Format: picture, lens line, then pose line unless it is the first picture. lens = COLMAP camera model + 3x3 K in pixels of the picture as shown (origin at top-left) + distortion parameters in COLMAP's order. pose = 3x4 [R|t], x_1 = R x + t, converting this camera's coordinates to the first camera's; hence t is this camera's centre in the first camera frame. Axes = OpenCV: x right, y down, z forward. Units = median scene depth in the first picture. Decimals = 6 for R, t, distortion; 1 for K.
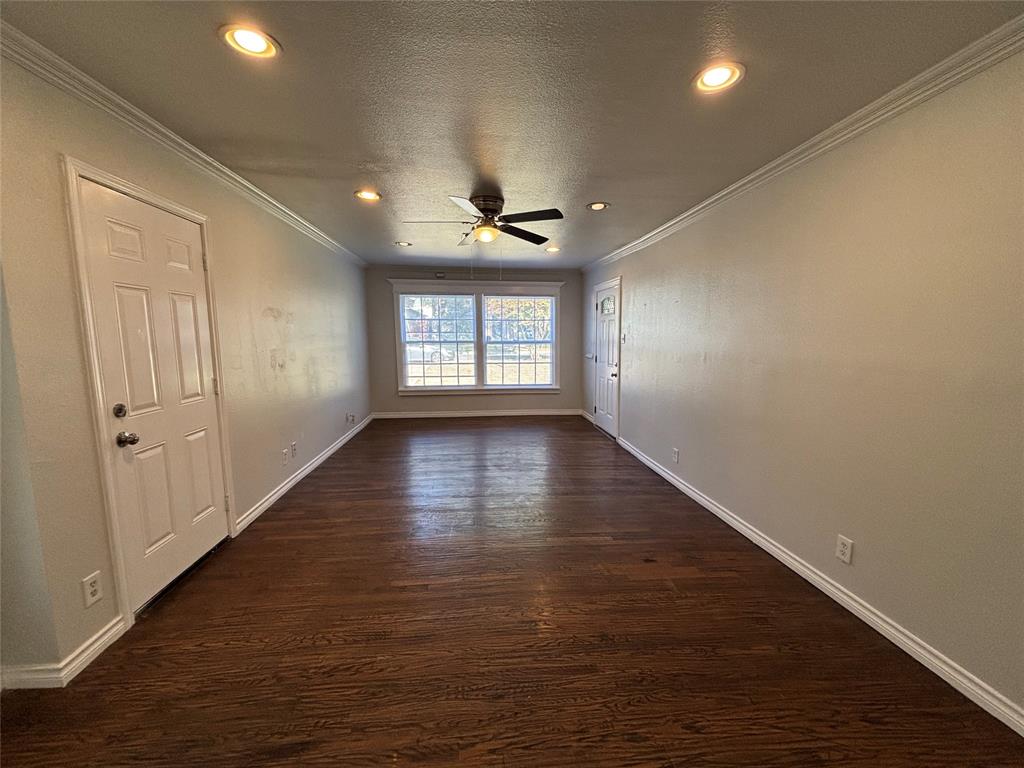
lens RADIAL K [[414.8, 0, 511.3], [0, 414.8, 387.3], [0, 0, 1]] dist [0.010634, 0.000182]
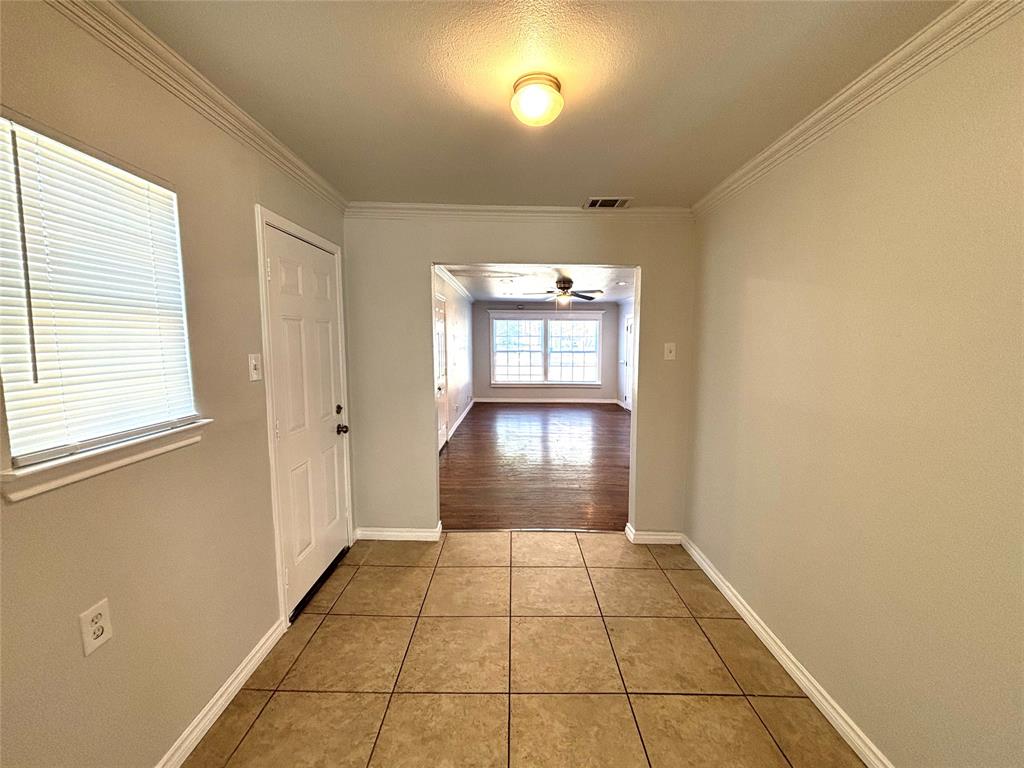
lens RADIAL K [[414.8, 0, 505.5], [0, 414.8, 381.7], [0, 0, 1]] dist [0.010634, 0.000182]
pose [[0.993400, 0.016091, -0.113564, -0.050468], [-0.018935, 0.999532, -0.024013, 0.035709], [0.113125, 0.026005, 0.993240, -0.474848]]
